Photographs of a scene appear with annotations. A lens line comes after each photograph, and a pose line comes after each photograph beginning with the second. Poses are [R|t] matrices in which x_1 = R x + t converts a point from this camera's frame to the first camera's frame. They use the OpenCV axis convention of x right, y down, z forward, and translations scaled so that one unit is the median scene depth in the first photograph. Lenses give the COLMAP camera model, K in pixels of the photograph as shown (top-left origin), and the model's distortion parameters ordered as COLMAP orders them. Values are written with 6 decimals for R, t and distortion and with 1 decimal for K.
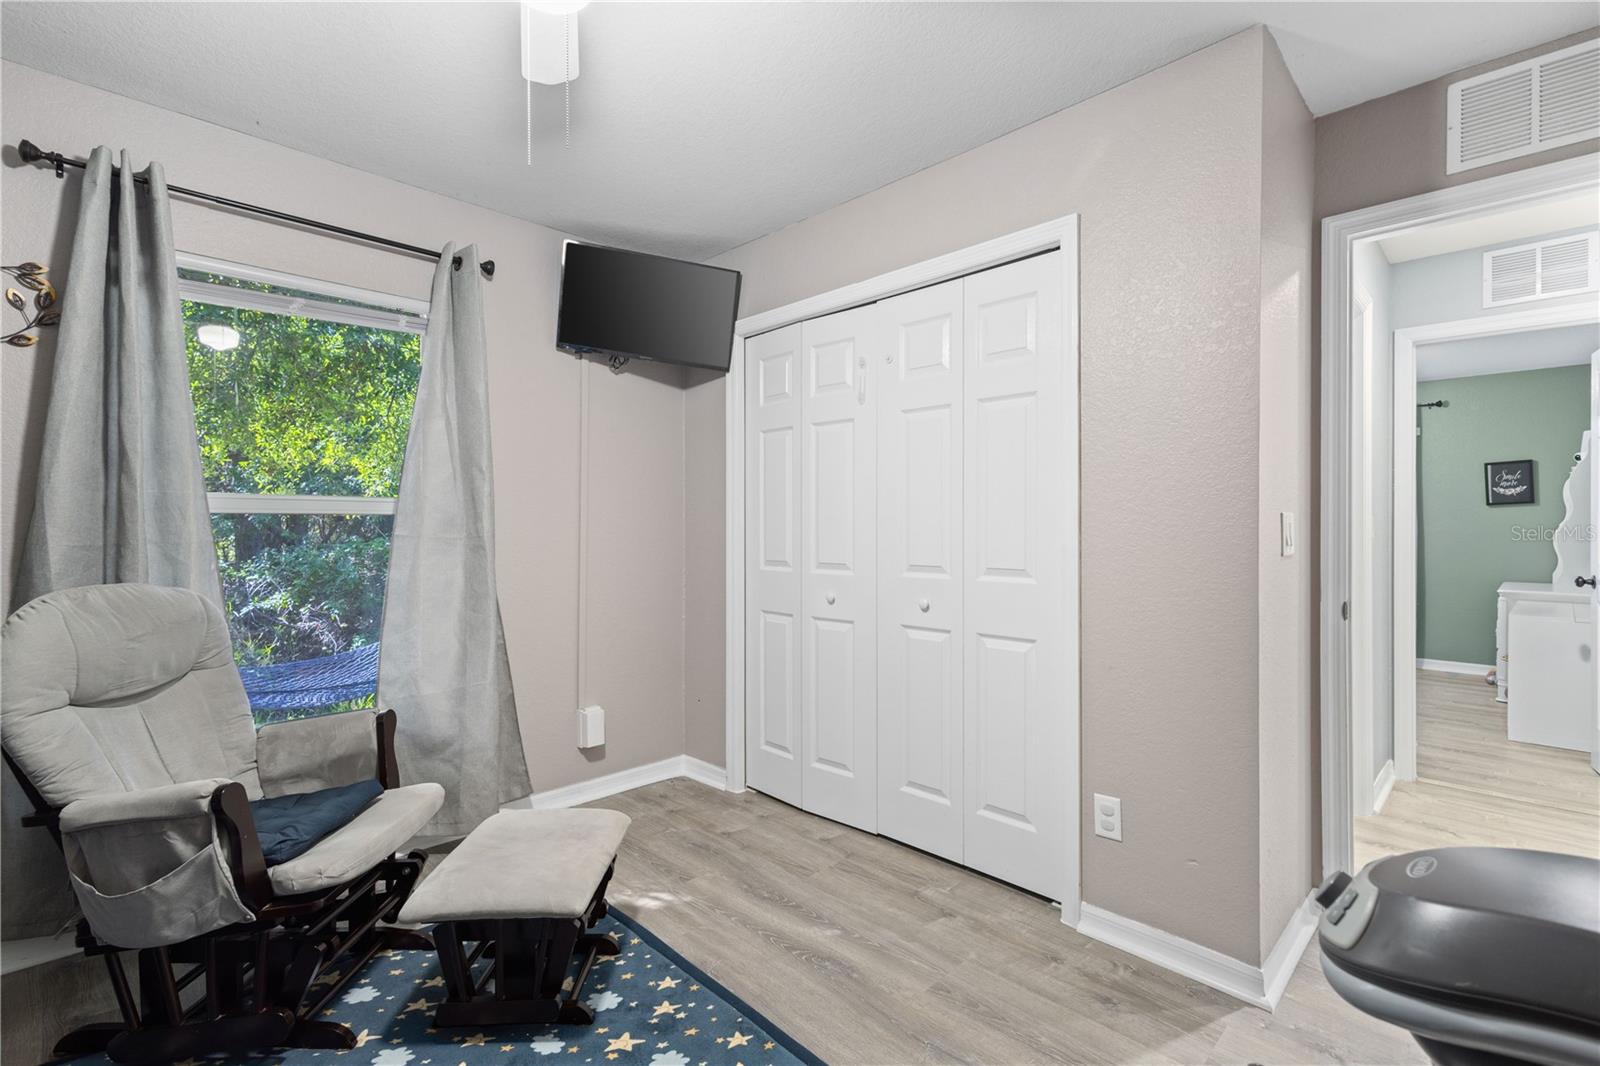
lens RADIAL K [[733.5, 0, 800.0], [0, 733.5, 533.0], [0, 0, 1]] dist [0.011730, -0.000478]
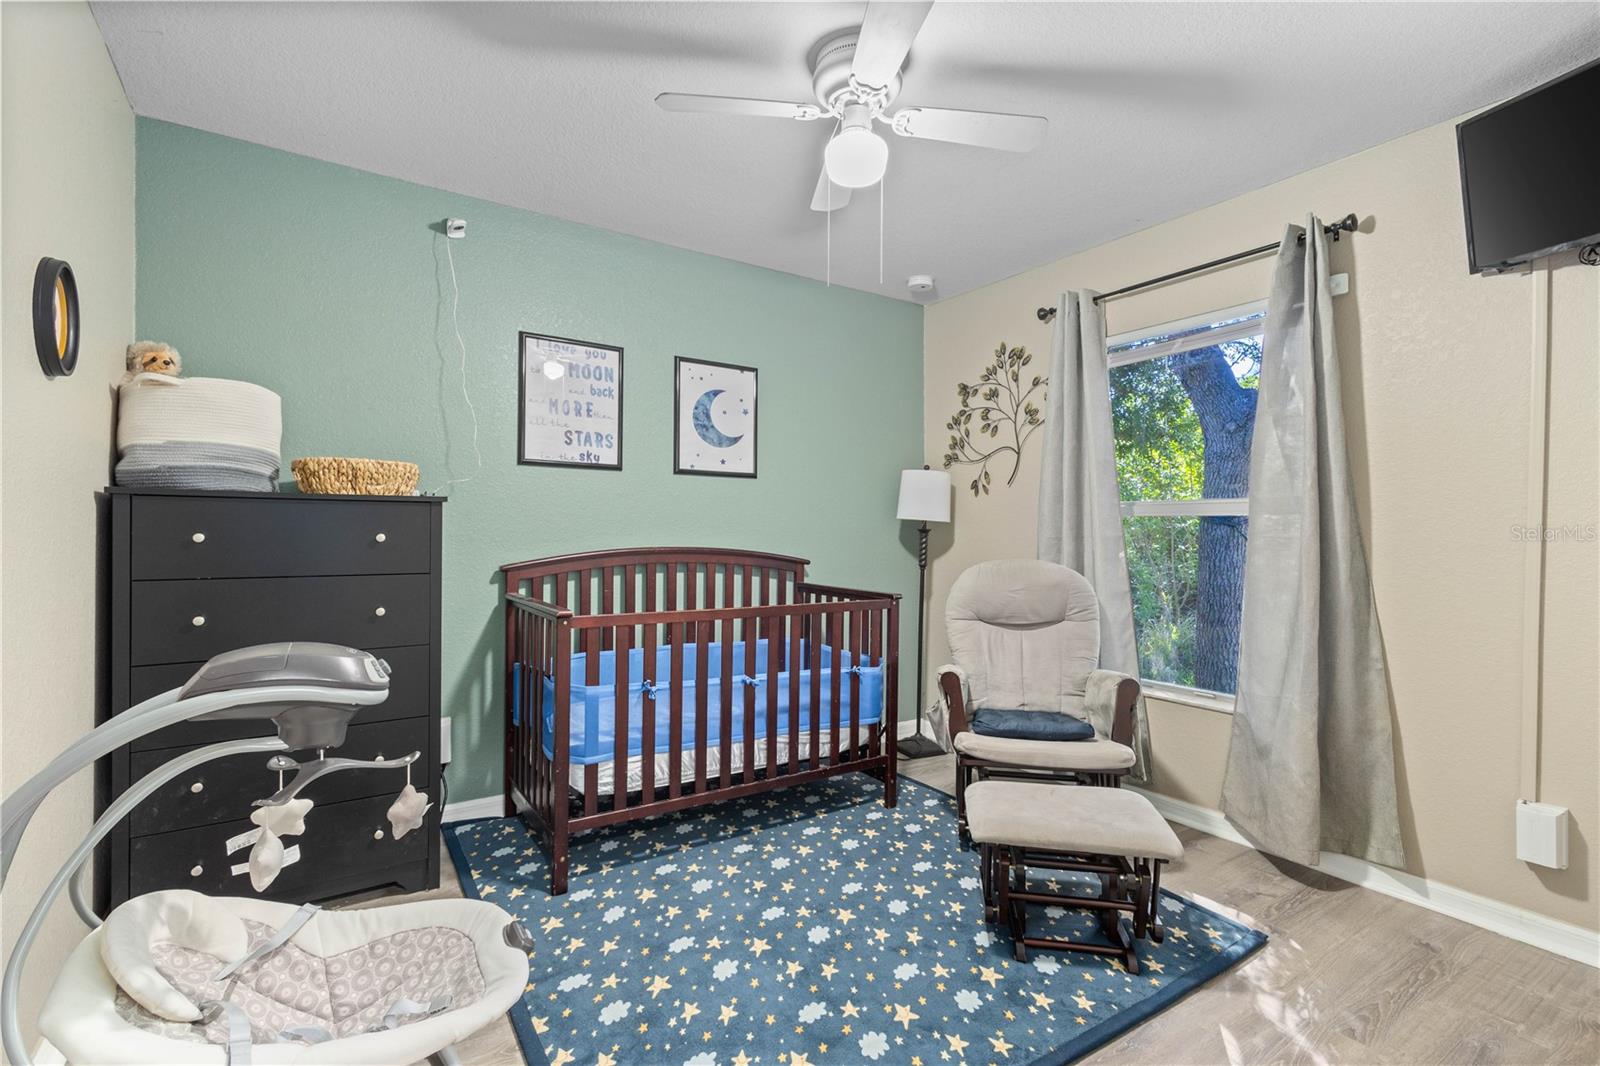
lens RADIAL K [[733.5, 0, 800.0], [0, 733.5, 533.0], [0, 0, 1]] dist [0.011730, -0.000478]
pose [[-0.206068, 0.004885, -0.978525, 0.838172], [-0.011448, 0.999907, 0.007402, 0.000811], [0.978471, 0.012728, -0.205993, 0.840723]]
